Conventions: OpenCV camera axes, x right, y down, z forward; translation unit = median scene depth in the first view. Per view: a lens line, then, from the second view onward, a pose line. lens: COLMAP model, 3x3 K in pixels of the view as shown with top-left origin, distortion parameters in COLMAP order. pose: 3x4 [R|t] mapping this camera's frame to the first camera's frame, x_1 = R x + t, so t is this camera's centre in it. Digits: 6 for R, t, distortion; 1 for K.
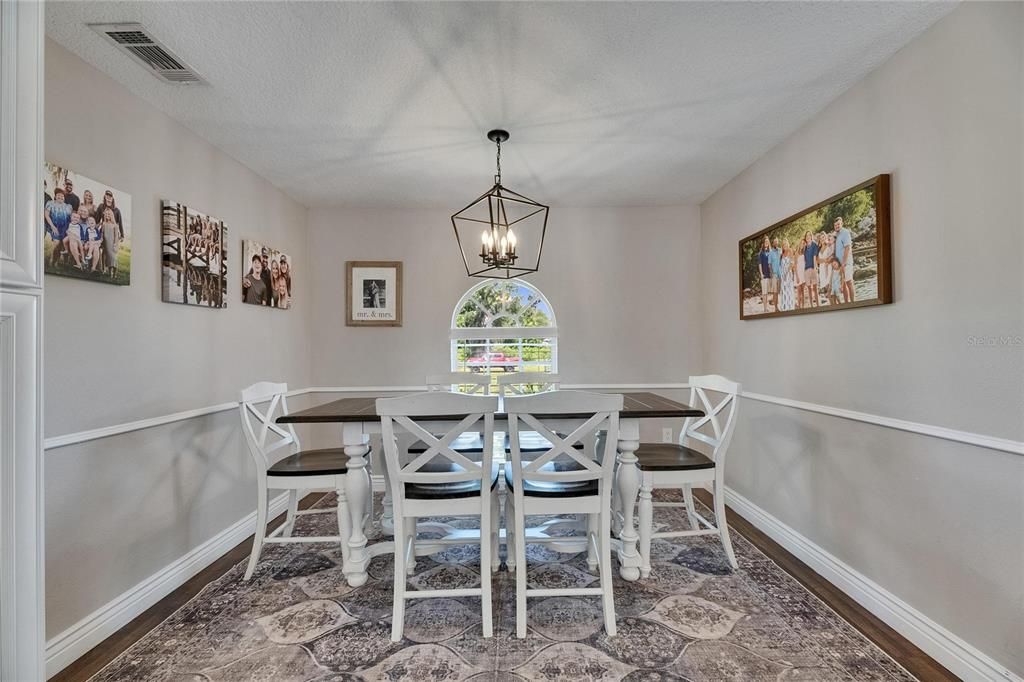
lens RADIAL K [[413.1, 0, 520.7], [0, 413.1, 343.7], [0, 0, 1]] dist [0.000976, 0.000009]
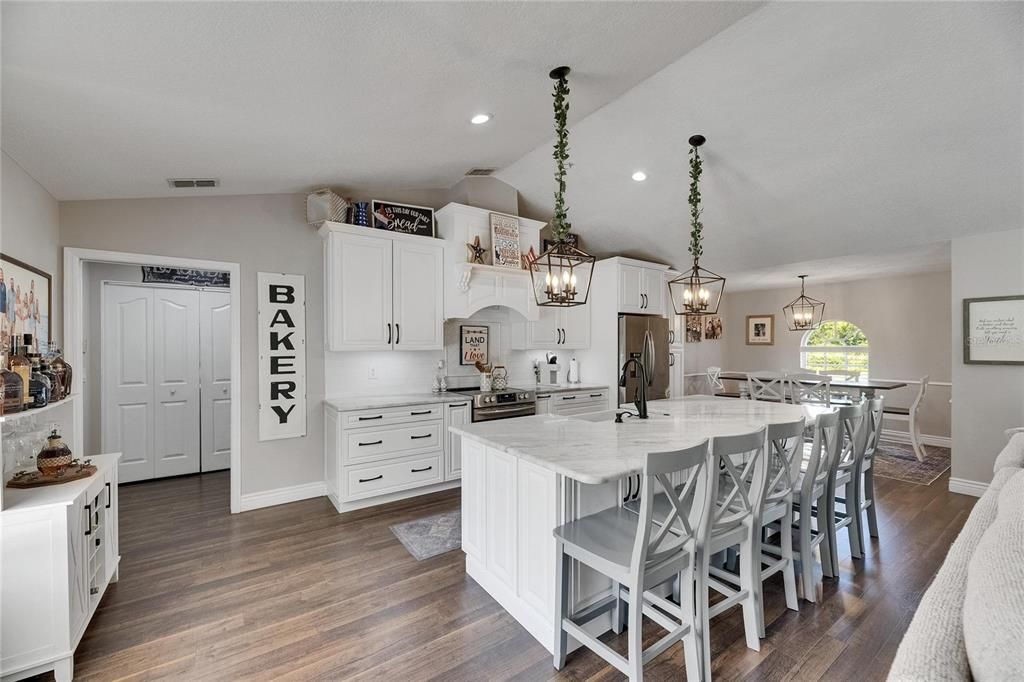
lens RADIAL K [[413.1, 0, 508.4], [0, 413.1, 349.3], [0, 0, 1]] dist [0.000976, 0.000009]
pose [[0.560852, 0.019217, -0.827693, 1.056049], [-0.000423, 0.999737, 0.022925, -0.104972], [0.827916, -0.012508, 0.560712, -1.966724]]
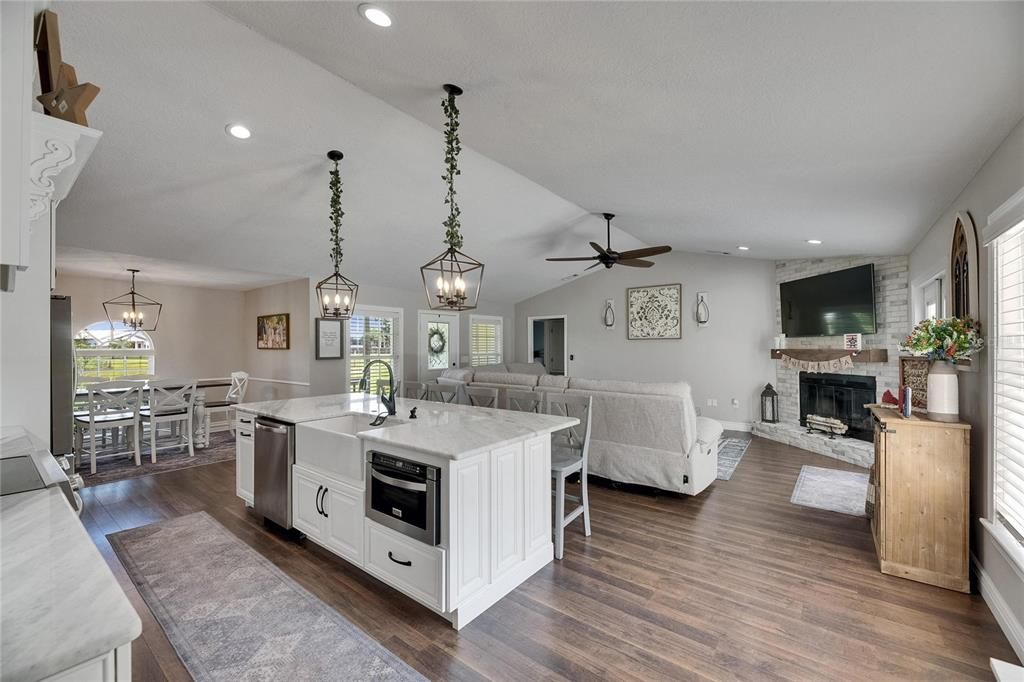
lens RADIAL K [[413.1, 0, 513.3], [0, 413.1, 346.6], [0, 0, 1]] dist [0.000976, 0.000009]
pose [[0.621203, 0.010149, 0.783584, -0.534730], [-0.008950, 0.999943, -0.005857, -0.087622], [-0.783599, -0.003375, 0.621258, -2.072415]]
